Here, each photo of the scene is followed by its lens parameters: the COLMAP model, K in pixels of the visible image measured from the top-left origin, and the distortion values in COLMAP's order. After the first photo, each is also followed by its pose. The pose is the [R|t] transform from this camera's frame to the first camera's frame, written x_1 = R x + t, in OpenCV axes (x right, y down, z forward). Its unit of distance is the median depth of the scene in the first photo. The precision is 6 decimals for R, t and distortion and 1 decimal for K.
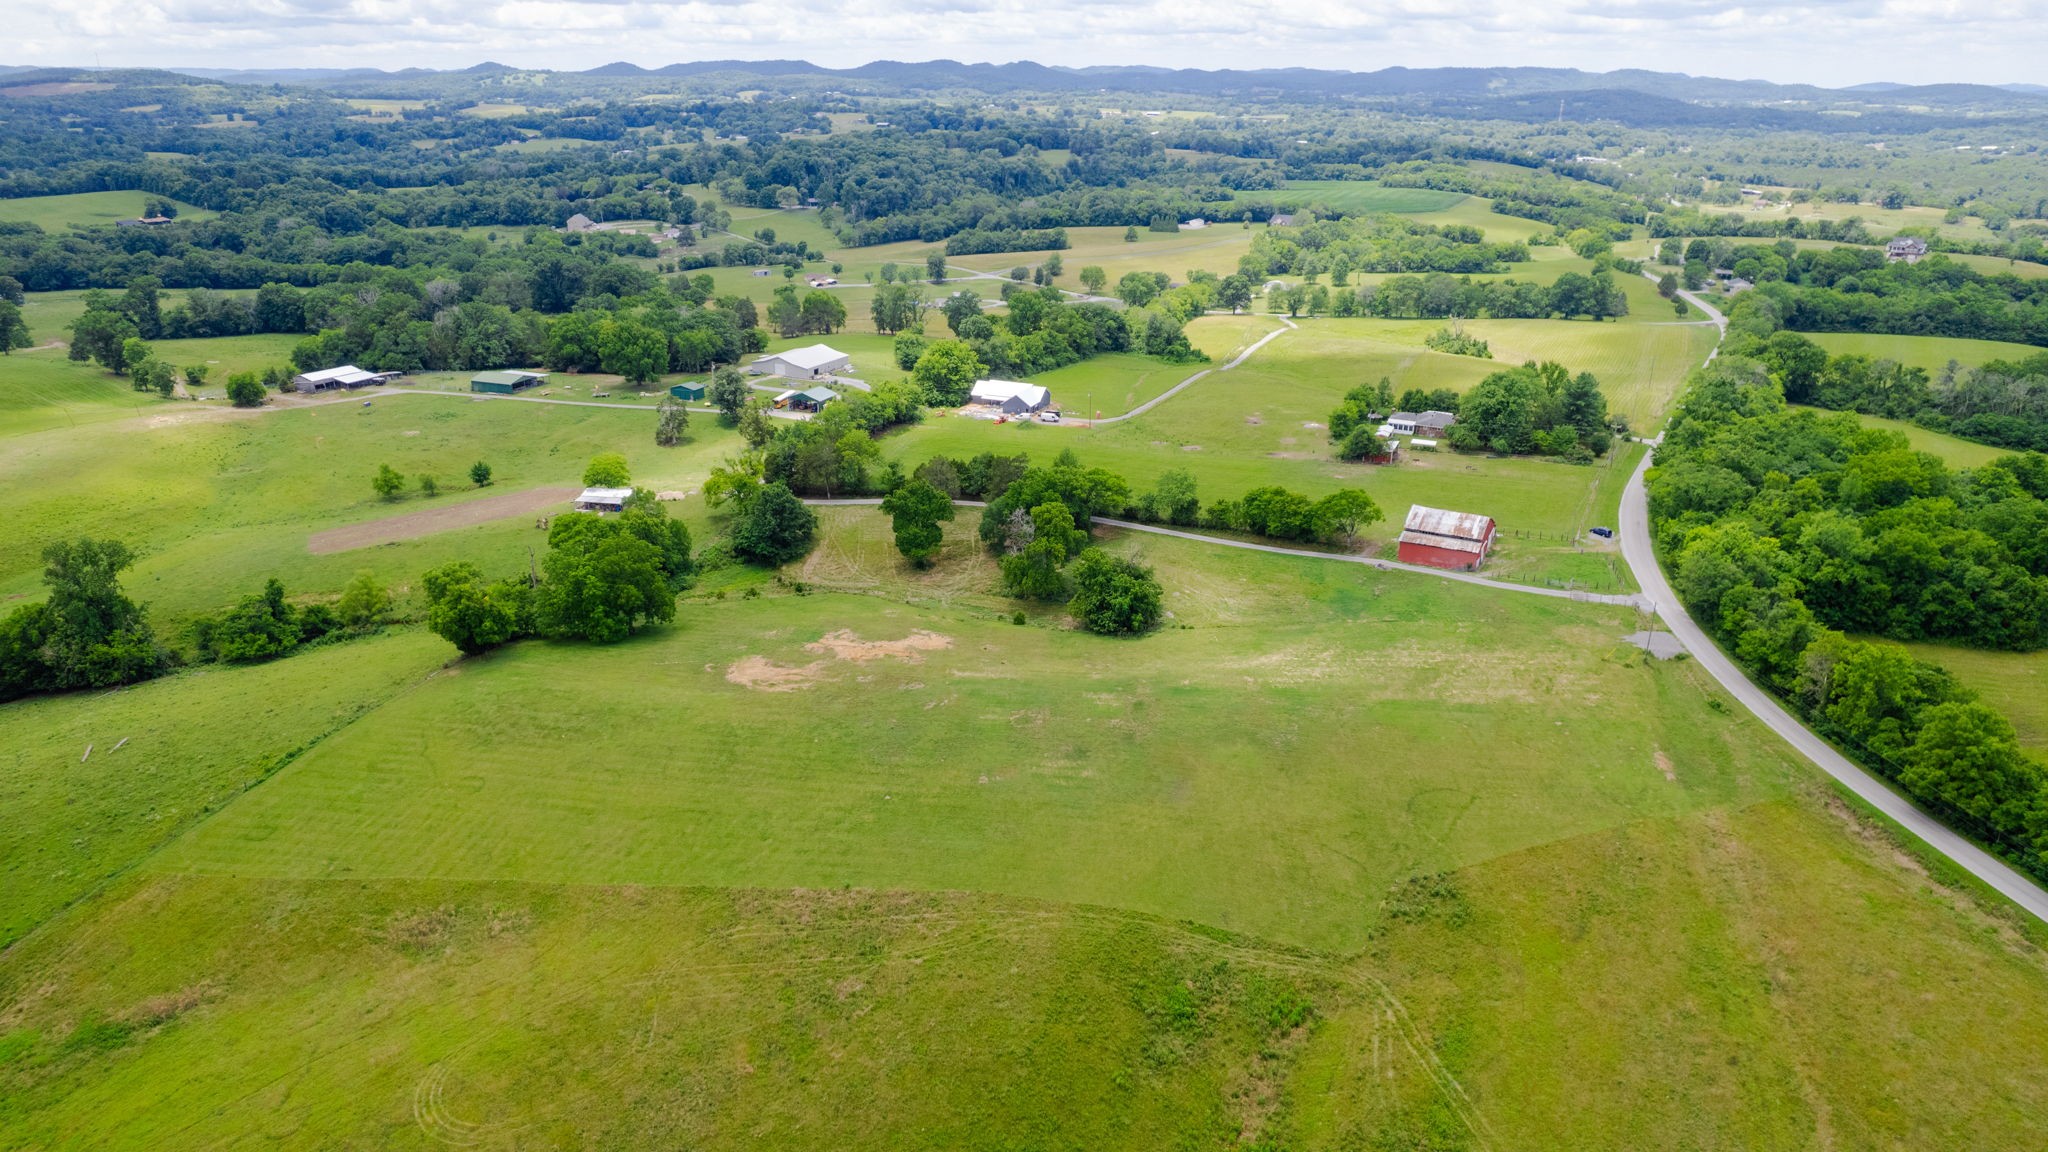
lens RADIAL K [[1309.8, 0, 1027.7], [0, 1309.8, 580.3], [0, 0, 1]] dist [-0.075858, 0.066367]
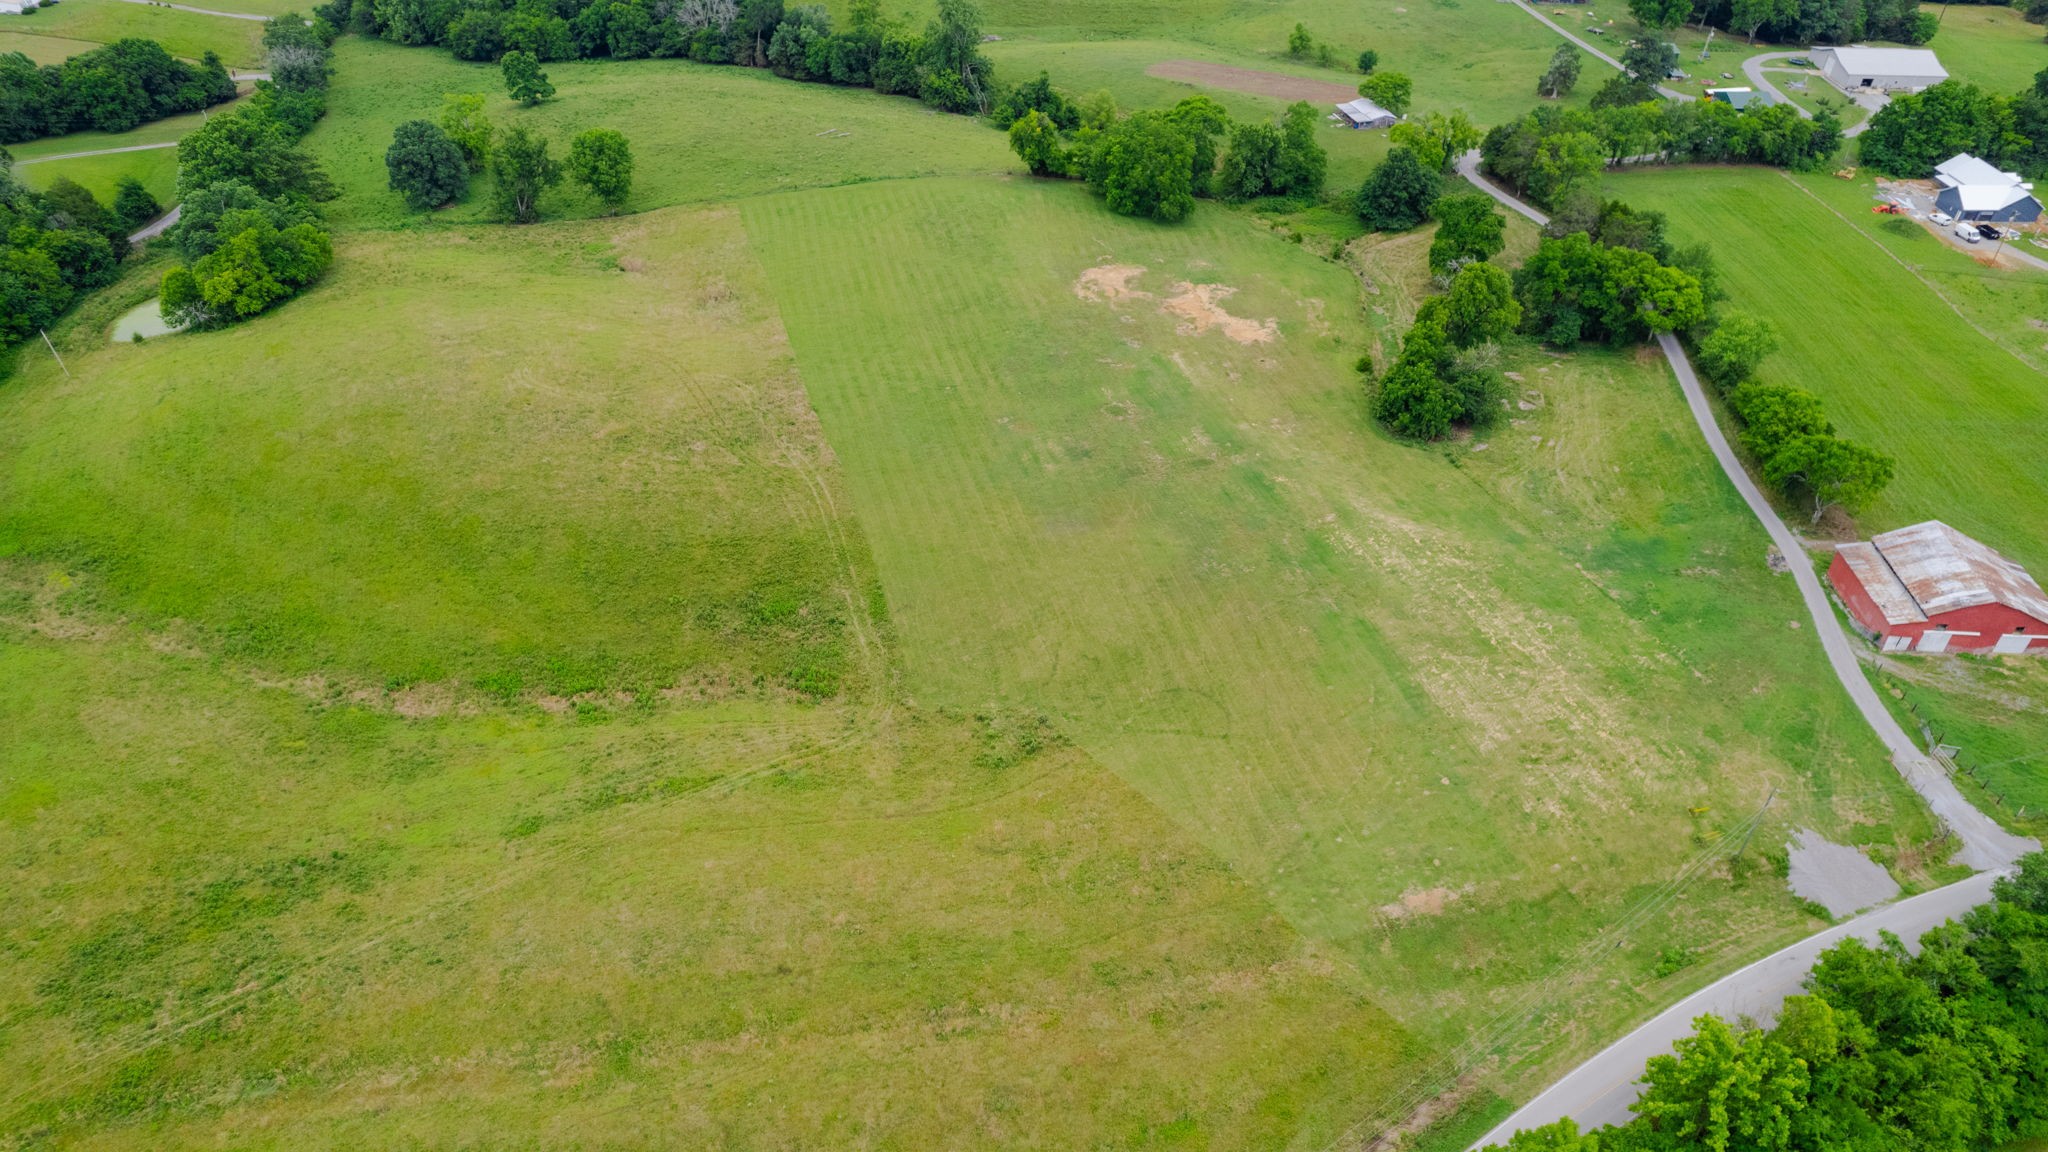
lens RADIAL K [[1313.5, 0, 1026.8], [0, 1313.5, 580.3], [0, 0, 1]] dist [-0.089355, 0.086743]
pose [[0.405160, 0.573257, -0.712195, 0.251935], [-0.340615, 0.817563, 0.464298, -0.075192], [0.848426, 0.054469, 0.526504, 0.146535]]
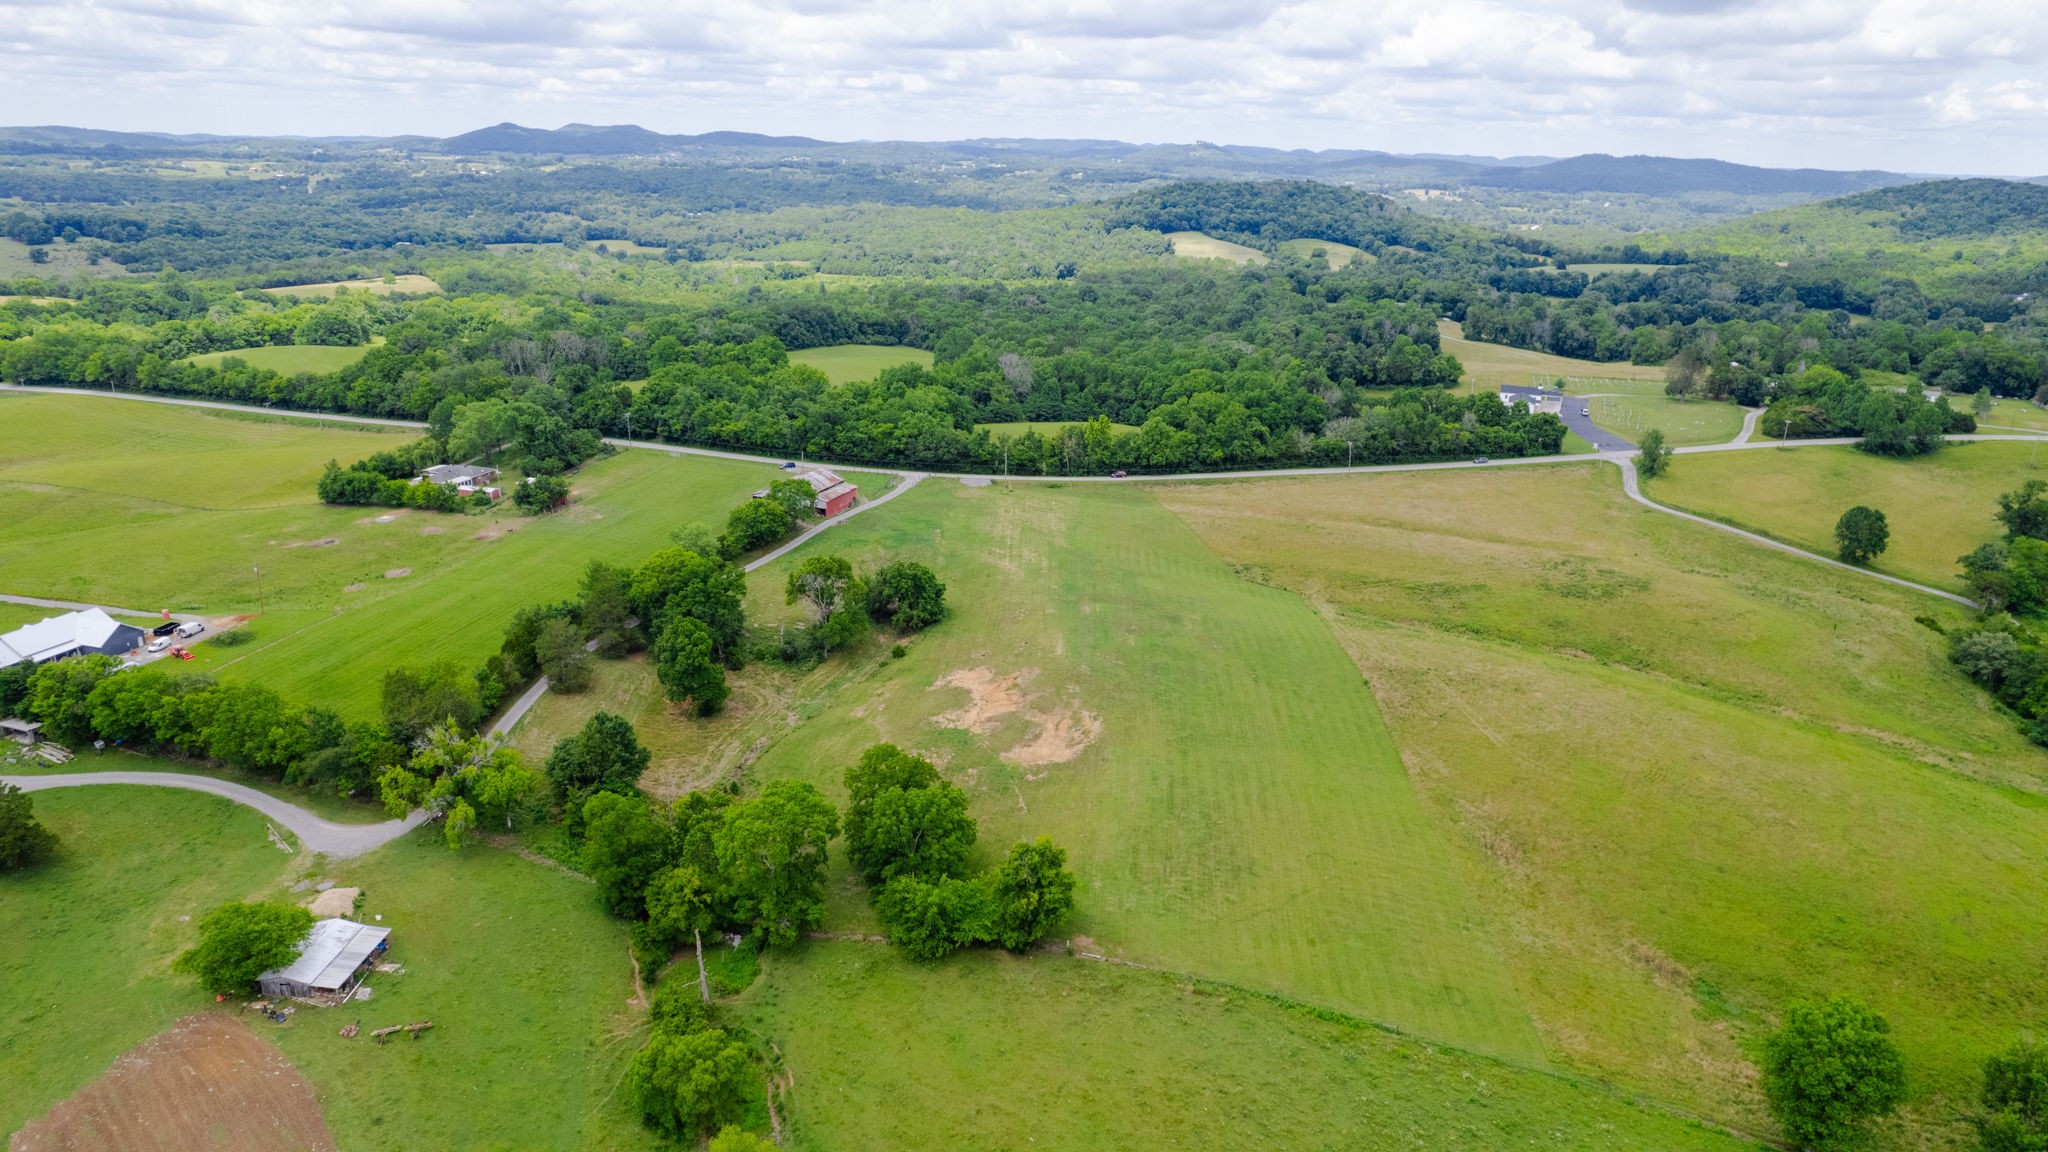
lens RADIAL K [[1309.8, 0, 1027.7], [0, 1309.8, 580.3], [0, 0, 1]] dist [-0.075858, 0.066367]
pose [[-0.104602, -0.327099, 0.939183, -0.407108], [0.340633, 0.875458, 0.342843, -0.142718], [-0.934359, 0.355779, 0.019846, 0.356937]]
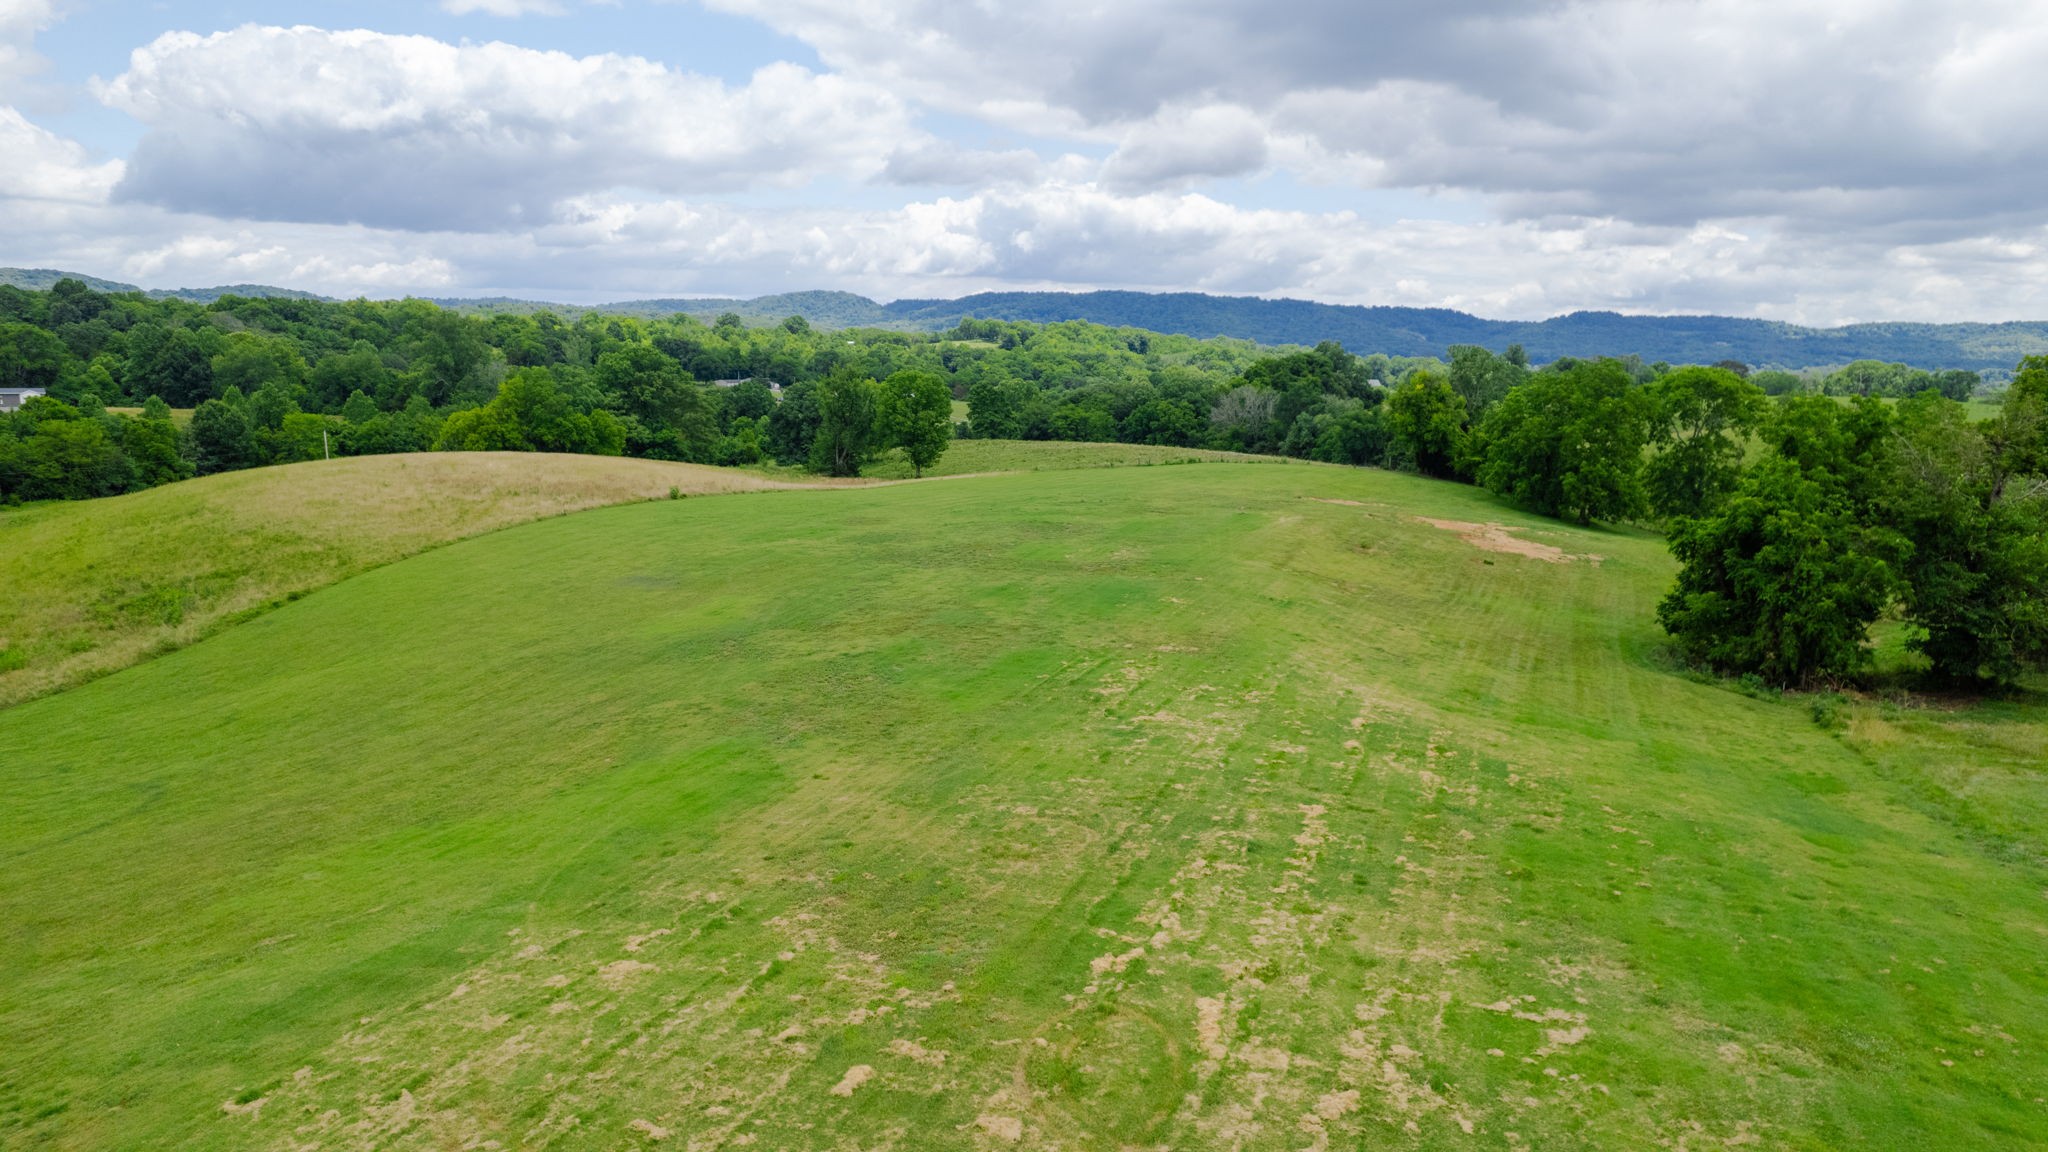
lens RADIAL K [[1309.8, 0, 1027.7], [0, 1309.8, 580.3], [0, 0, 1]] dist [-0.075858, 0.066367]
pose [[-0.235217, 0.169147, -0.957111, 0.148933], [-0.377677, 0.891449, 0.250359, 0.004118], [0.895563, 0.420368, -0.145801, 0.362022]]
